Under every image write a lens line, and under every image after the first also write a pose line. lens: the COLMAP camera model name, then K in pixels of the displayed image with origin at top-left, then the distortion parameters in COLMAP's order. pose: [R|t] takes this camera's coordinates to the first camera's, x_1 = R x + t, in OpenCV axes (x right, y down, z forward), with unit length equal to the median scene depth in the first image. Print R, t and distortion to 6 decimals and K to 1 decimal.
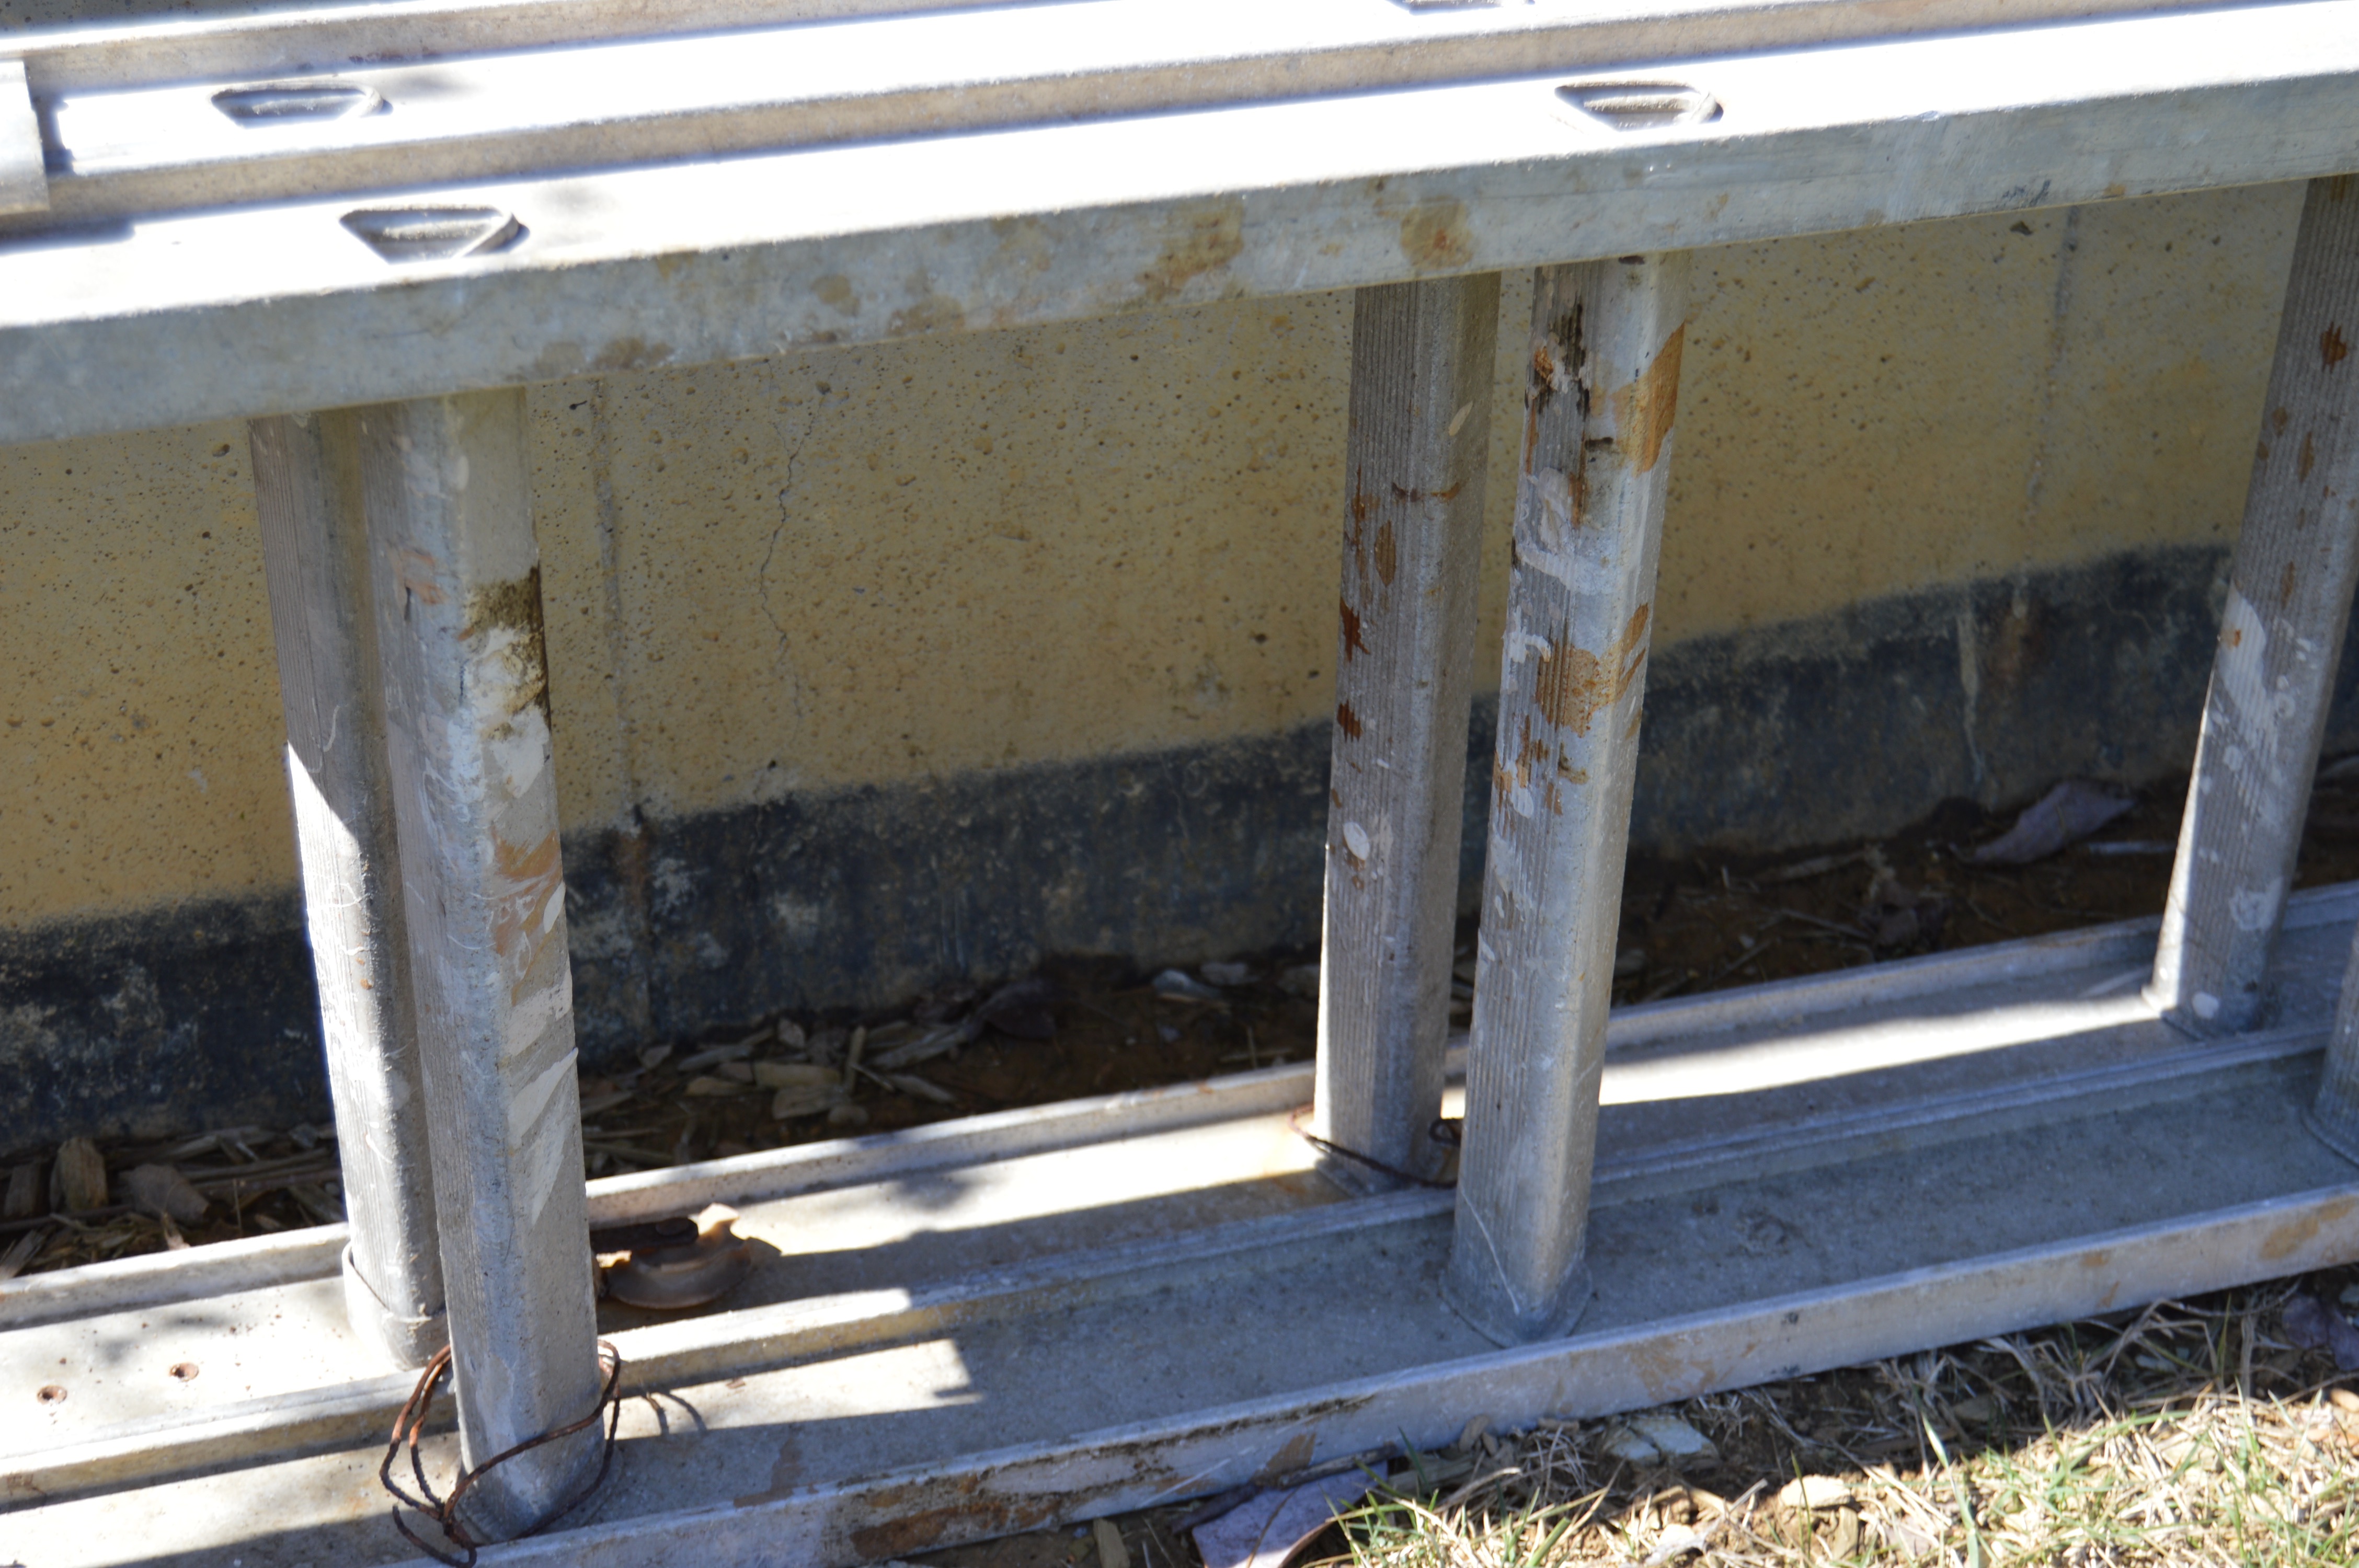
lens RADIAL K [[3967.9, 0, 1173.2], [0, 3967.9, 786.2], [0, 0, 1]] dist [-0.041433, 0.000000]
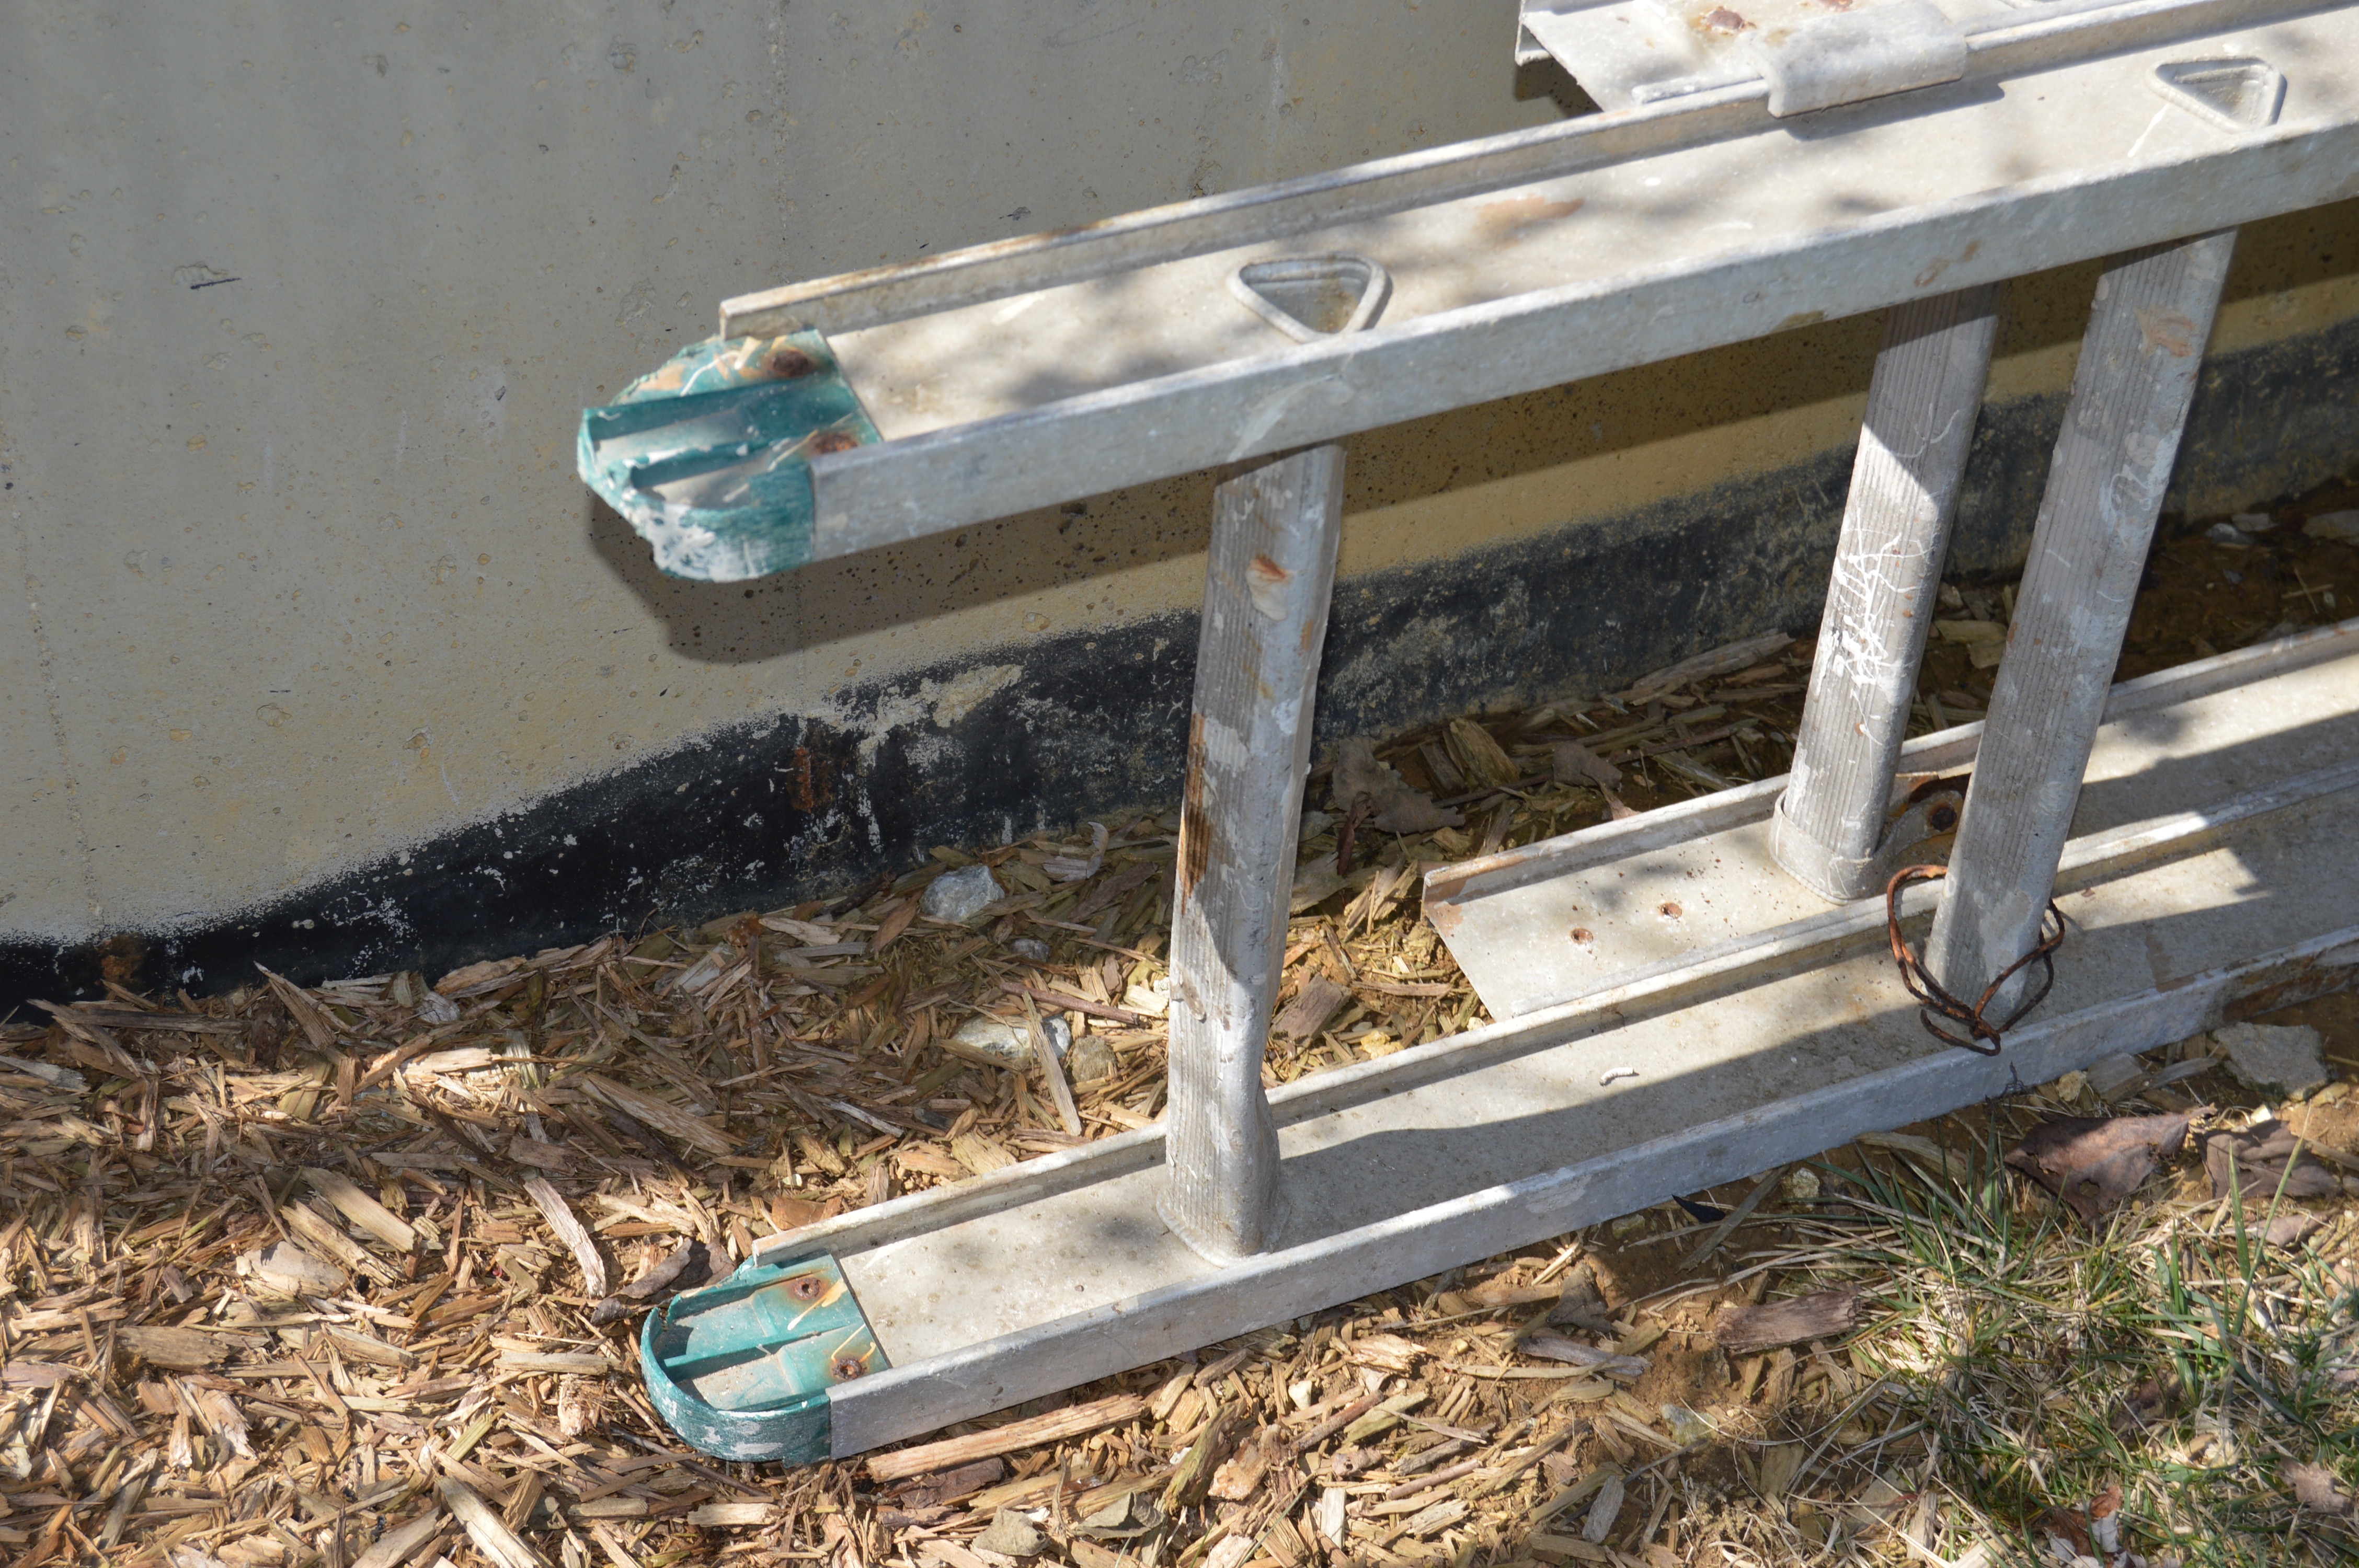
lens RADIAL K [[3967.9, 0, 1178.8], [0, 3967.9, 783.1], [0, 0, 1]] dist [-0.041433, 0.000000]
pose [[0.994837, -0.055095, 0.085232, -0.504607], [0.039754, 0.984256, 0.172220, -0.115549], [-0.093379, -0.167943, 0.981364, -0.223690]]
